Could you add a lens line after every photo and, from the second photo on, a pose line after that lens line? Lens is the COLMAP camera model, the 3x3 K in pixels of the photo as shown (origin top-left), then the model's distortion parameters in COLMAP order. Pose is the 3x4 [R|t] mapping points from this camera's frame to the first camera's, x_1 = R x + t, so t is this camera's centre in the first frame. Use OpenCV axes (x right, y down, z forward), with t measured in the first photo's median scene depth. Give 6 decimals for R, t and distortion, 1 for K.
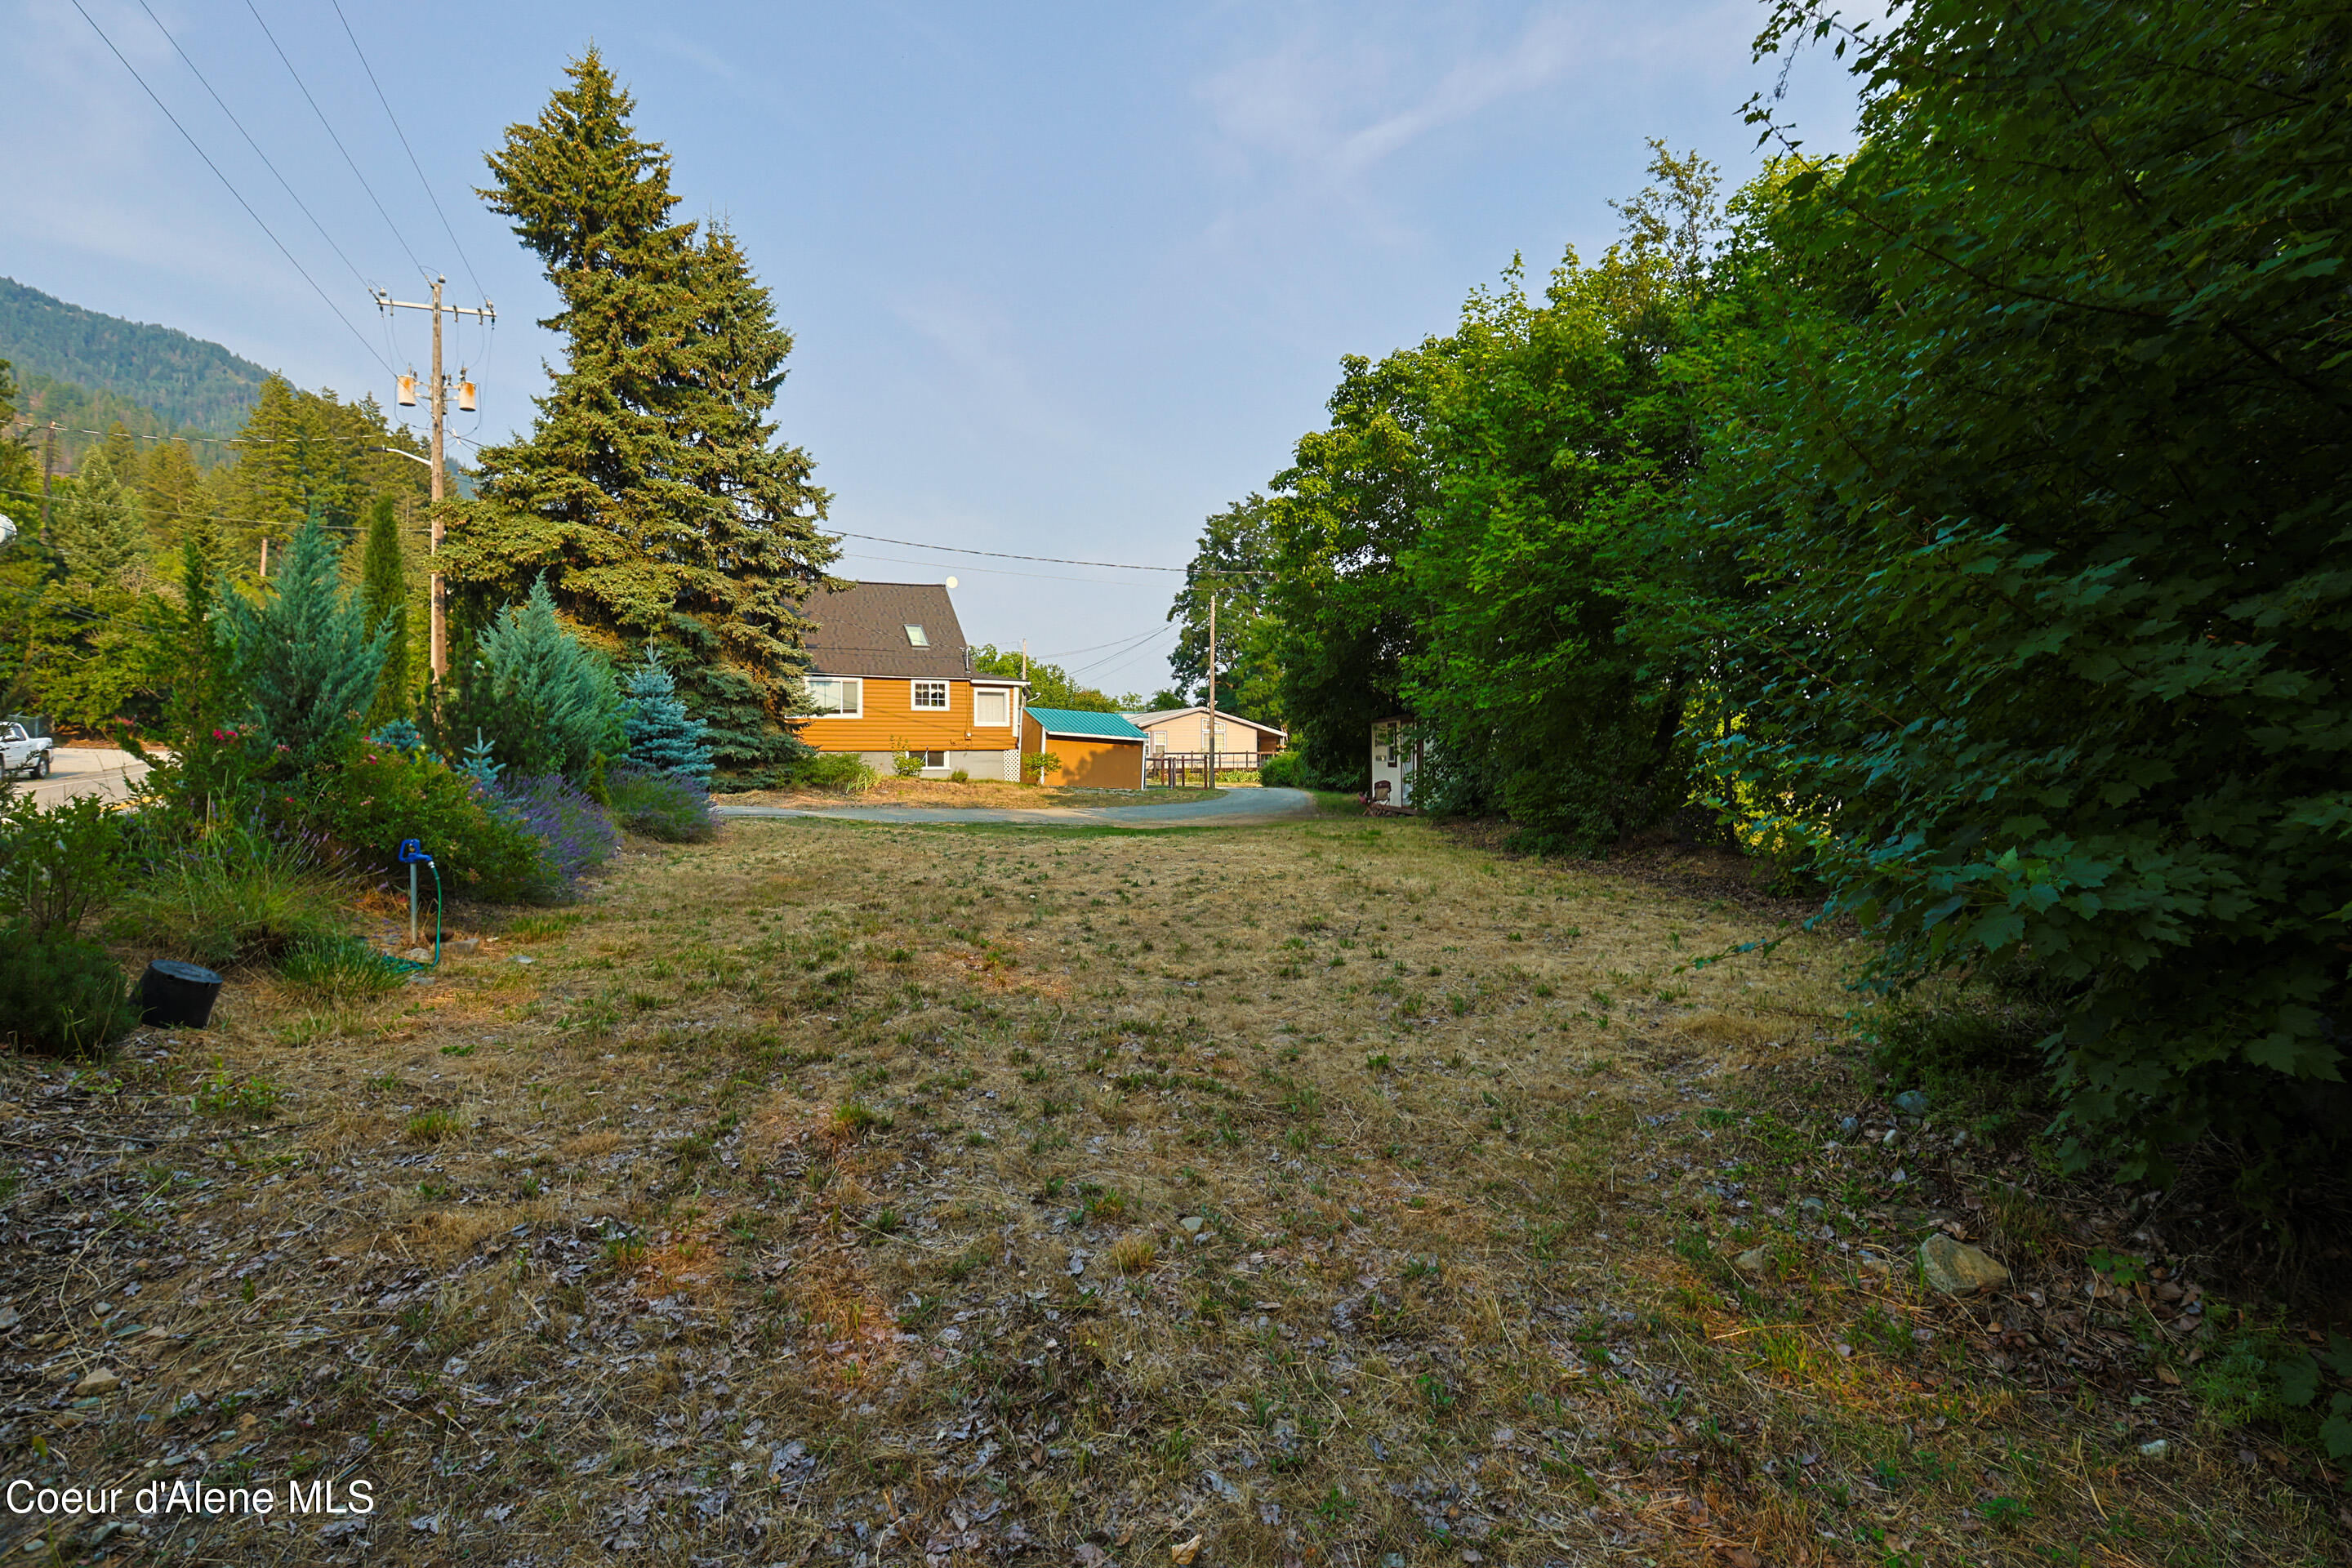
lens RADIAL K [[1145.1, 0, 1170.4], [0, 1145.1, 782.1], [0, 0, 1]] dist [-0.054972, 0.023012]
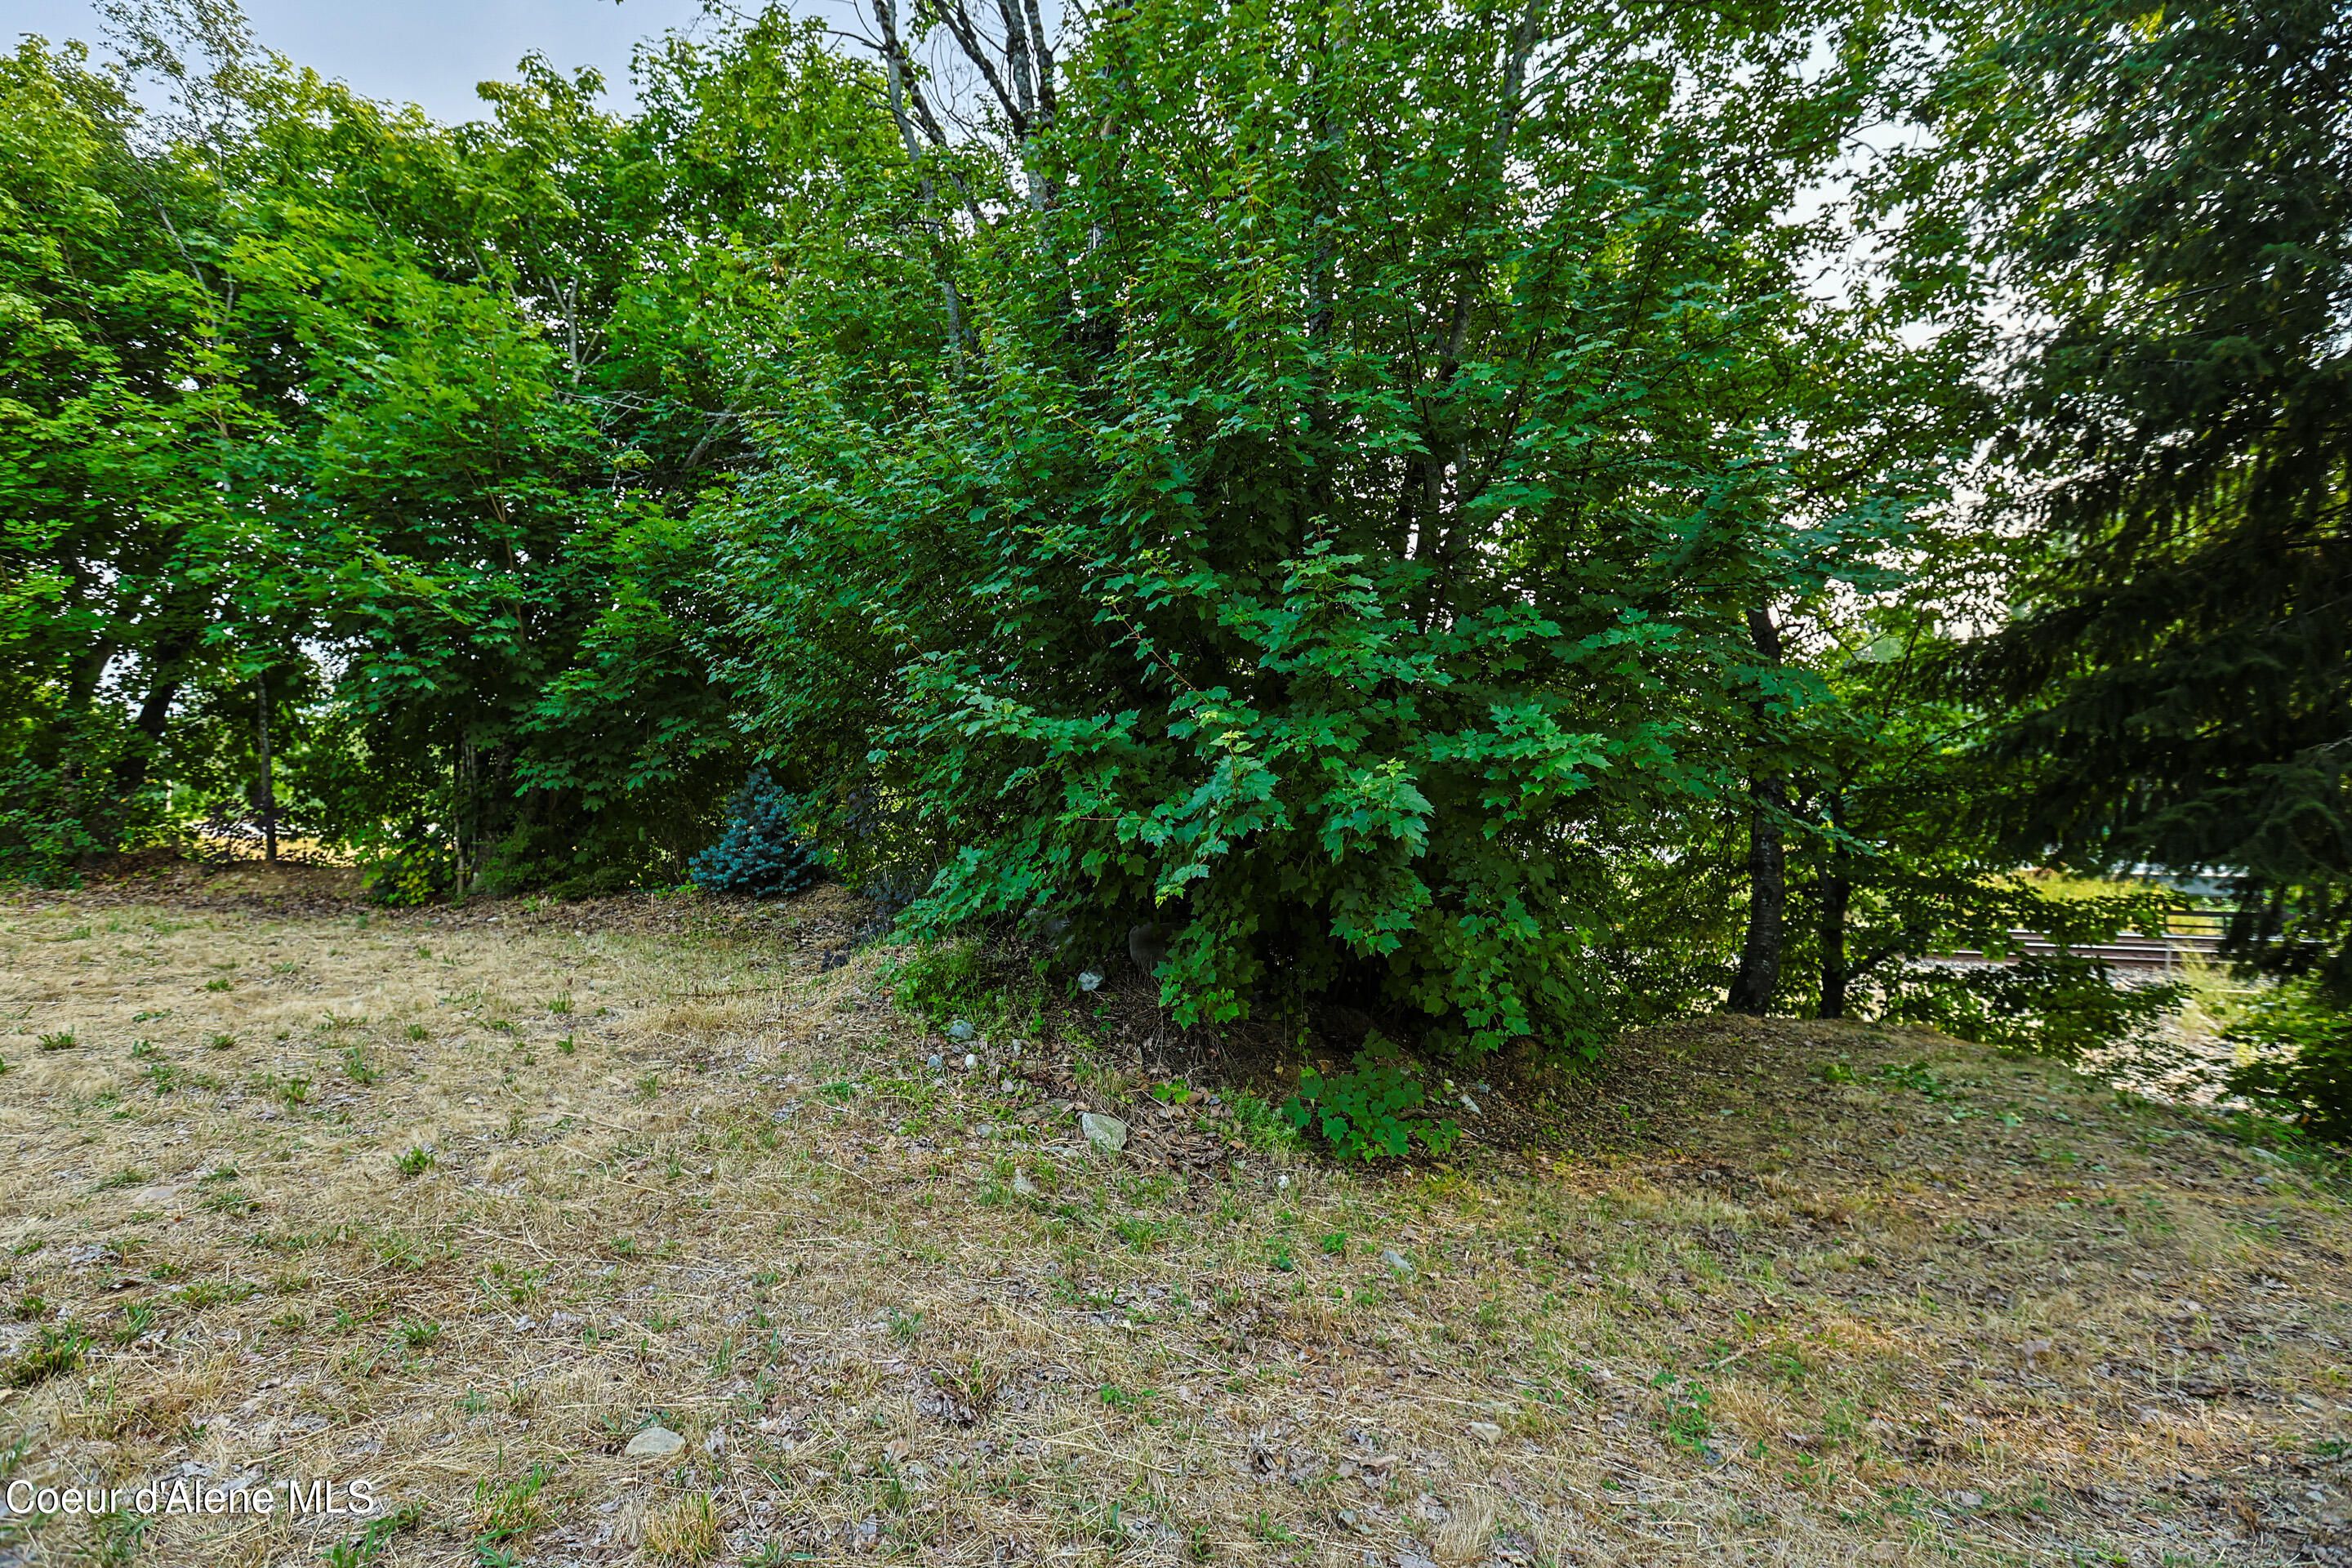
lens RADIAL K [[1145.1, 0, 1170.4], [0, 1145.1, 782.1], [0, 0, 1]] dist [-0.054972, 0.023012]
pose [[0.226484, 0.007737, 0.973984, -0.244884], [0.006328, 0.999936, -0.009415, 0.021579], [-0.973994, 0.008296, 0.226420, 0.280112]]
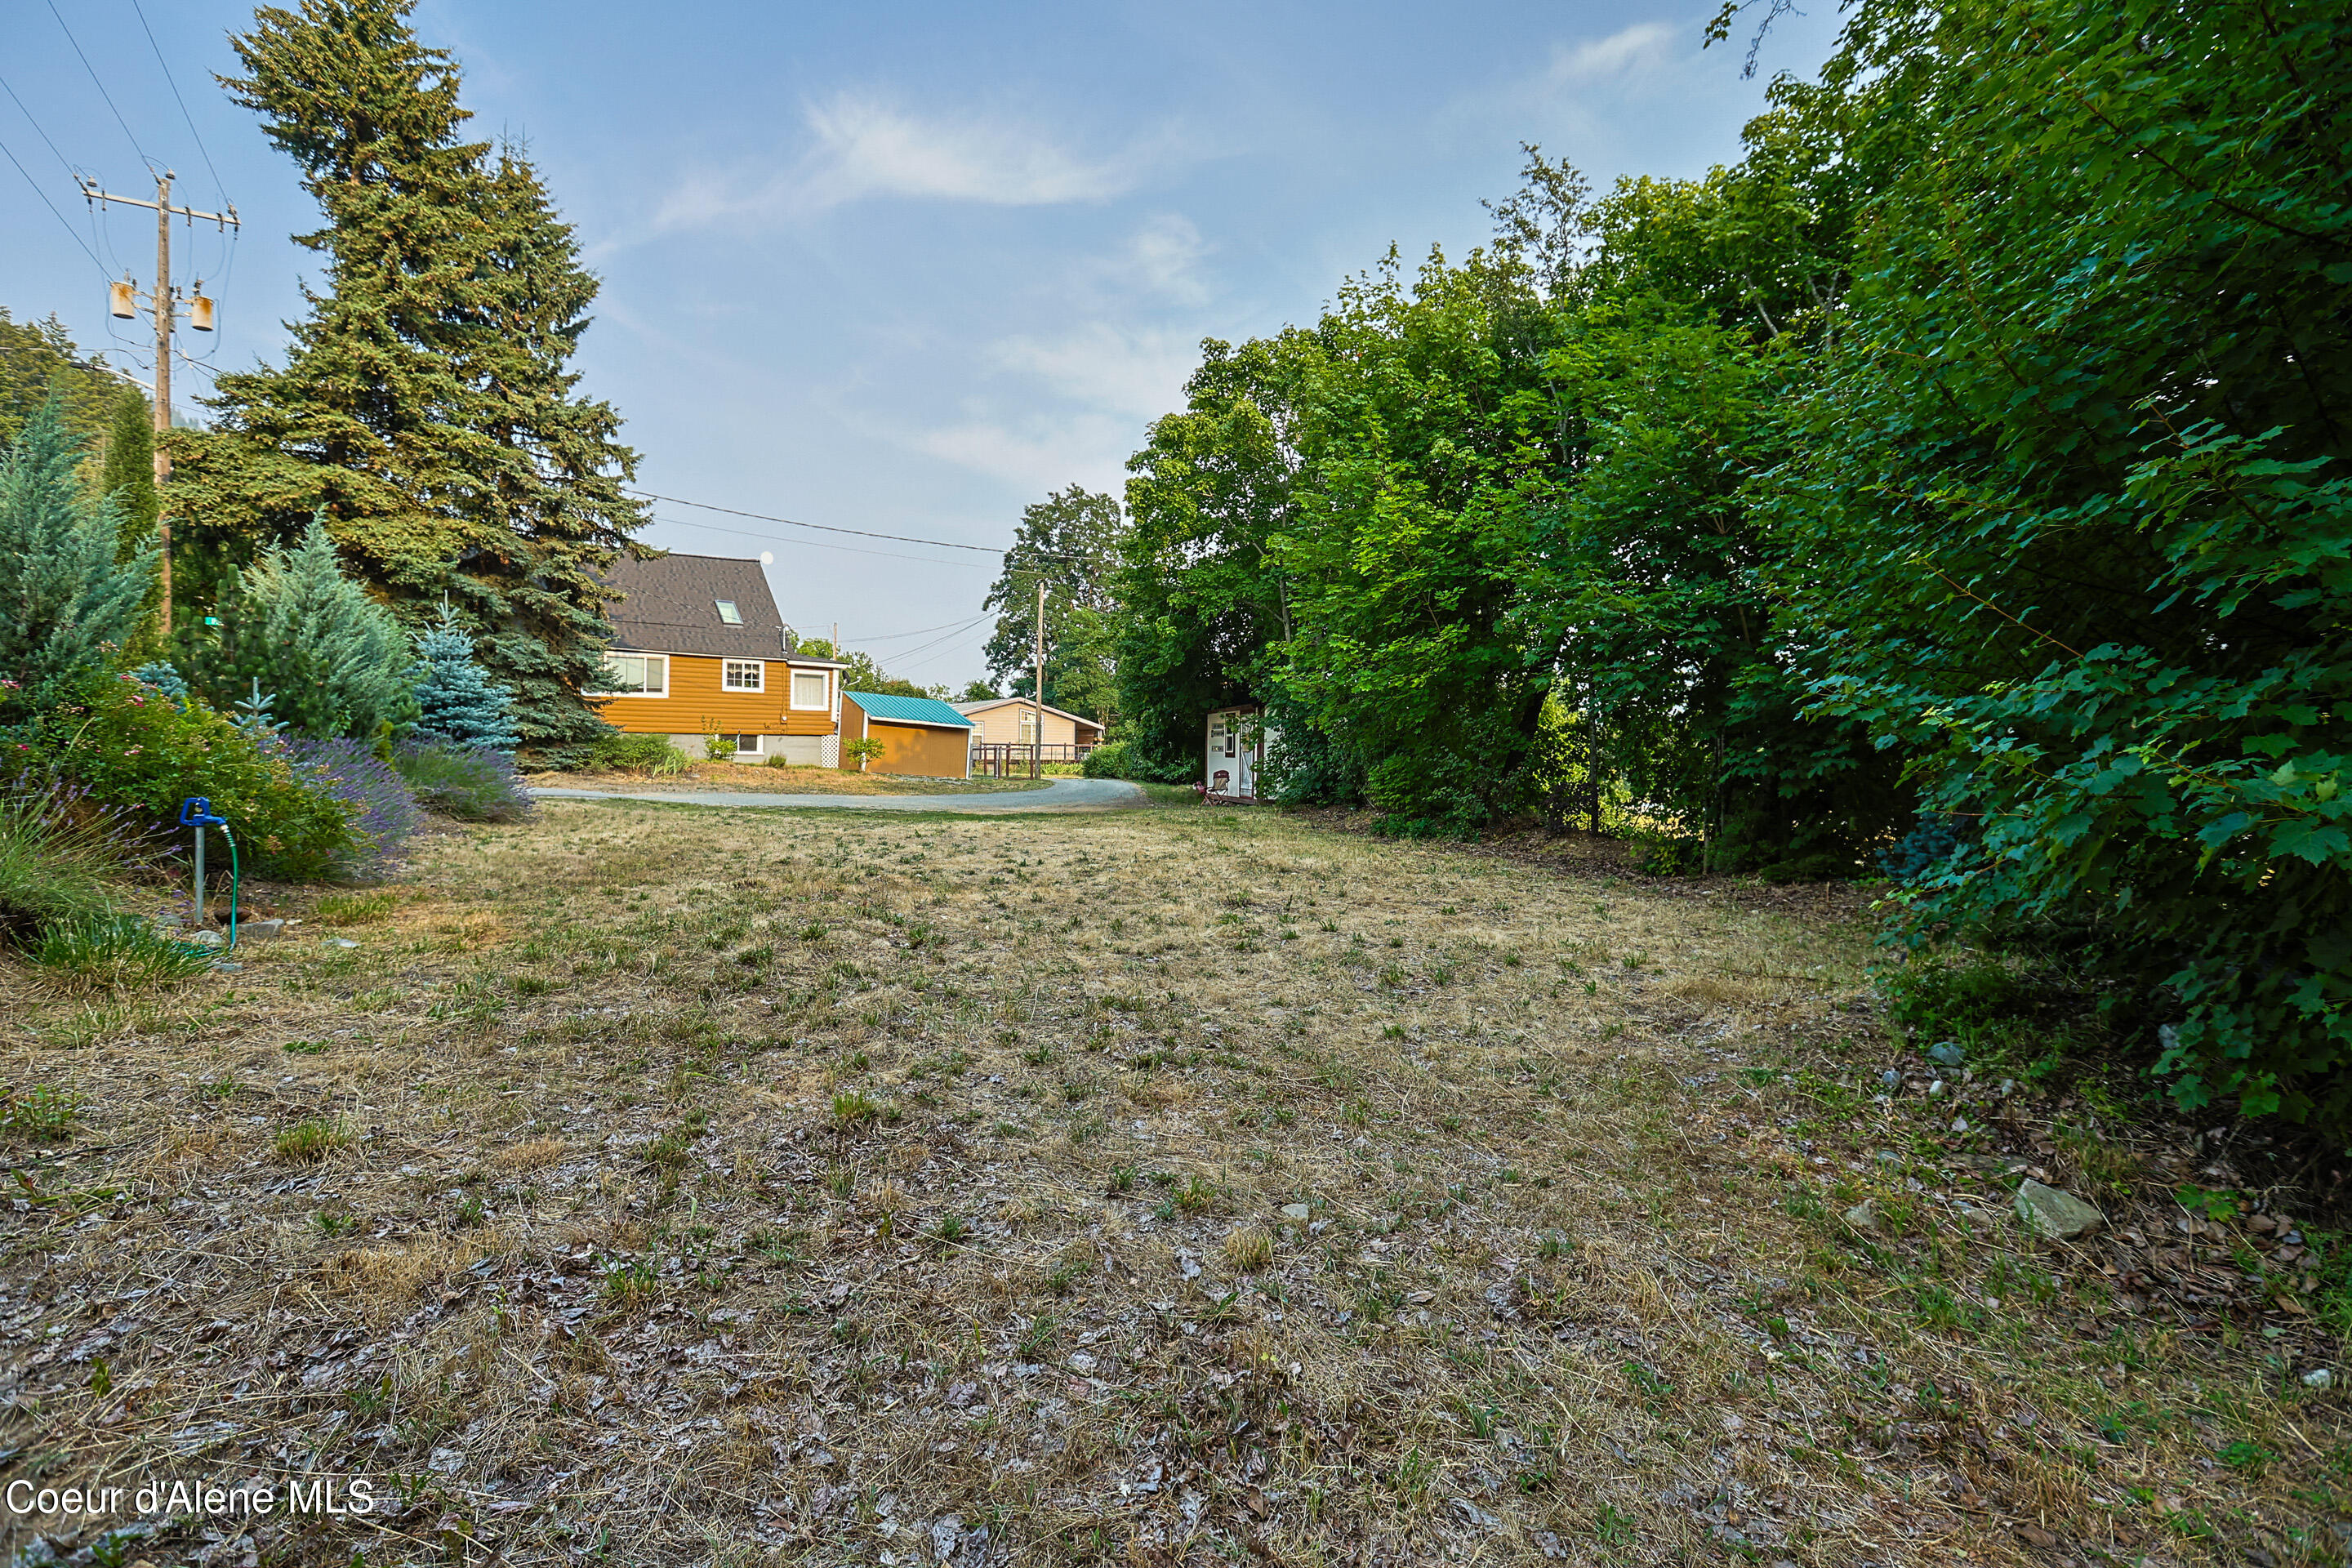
lens RADIAL K [[1140.1, 0, 1176.0], [0, 1140.1, 784.0], [0, 0, 1]] dist [-0.052311, 0.018716]
pose [[0.984056, 0.012477, 0.177420, -0.109912], [-0.013329, 0.999905, 0.003609, 0.026645], [-0.177358, -0.005917, 0.984129, 0.074659]]
